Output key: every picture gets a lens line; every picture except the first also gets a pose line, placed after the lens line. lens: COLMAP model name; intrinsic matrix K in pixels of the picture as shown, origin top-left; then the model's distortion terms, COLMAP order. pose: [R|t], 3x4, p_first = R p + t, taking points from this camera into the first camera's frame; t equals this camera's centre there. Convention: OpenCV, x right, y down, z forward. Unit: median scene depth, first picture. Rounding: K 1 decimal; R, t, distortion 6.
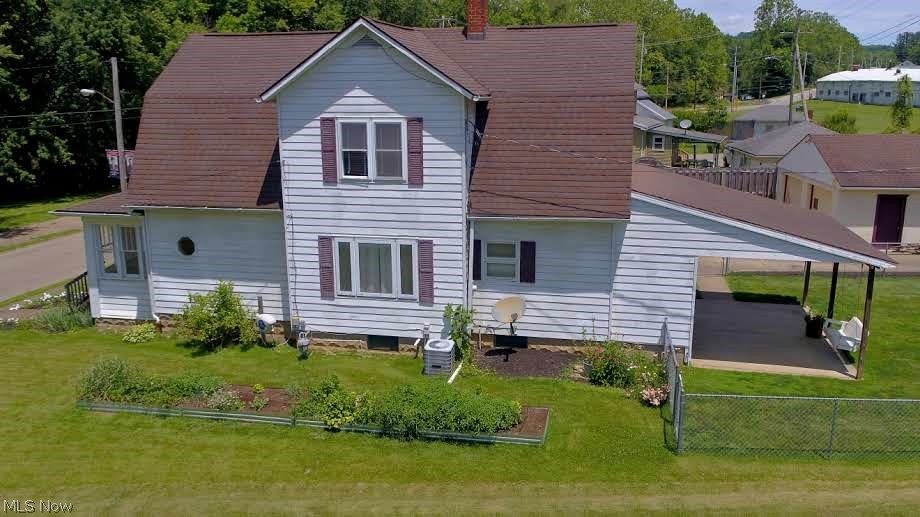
lens RADIAL K [[757.4, 0, 460.0], [0, 757.4, 258.5], [0, 0, 1]] dist [0.001450, -0.004691]
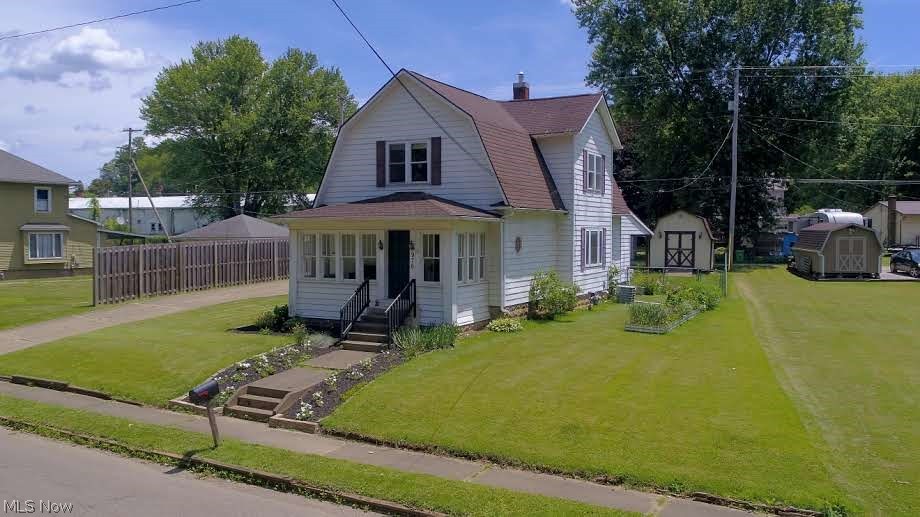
lens RADIAL K [[757.4, 0, 460.0], [0, 757.4, 258.5], [0, 0, 1]] dist [0.001450, -0.004691]
pose [[0.269259, -0.027729, 0.962669, -1.718861], [0.207992, 0.977670, -0.030014, 0.025096], [-0.940340, 0.208309, 0.269013, 0.854433]]
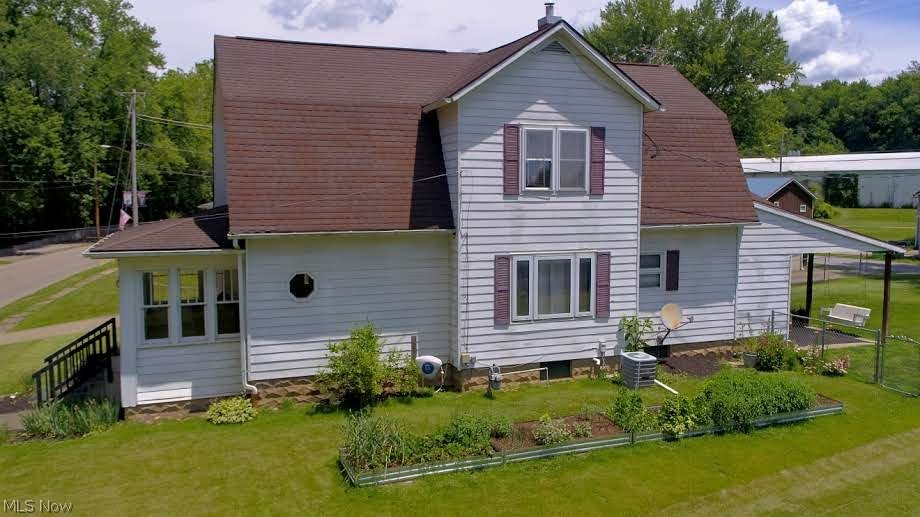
lens RADIAL K [[757.4, 0, 460.0], [0, 757.4, 258.5], [0, 0, 1]] dist [0.001450, -0.004691]
pose [[0.835480, -0.041338, 0.547964, -0.726610], [0.117636, 0.987505, -0.104862, 0.063388], [-0.536783, 0.152071, 0.829903, 0.287766]]
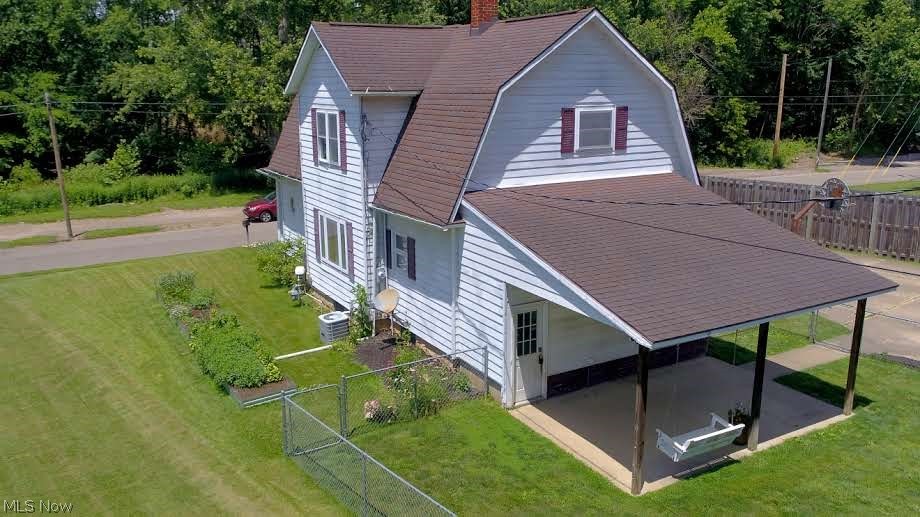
lens RADIAL K [[757.4, 0, 460.0], [0, 757.4, 258.5], [0, 0, 1]] dist [0.001450, -0.004691]
pose [[0.686352, 0.172551, -0.706504, 0.841531], [-0.159729, 0.983492, 0.085027, -0.090743], [0.709512, 0.054490, 0.702583, 0.340162]]
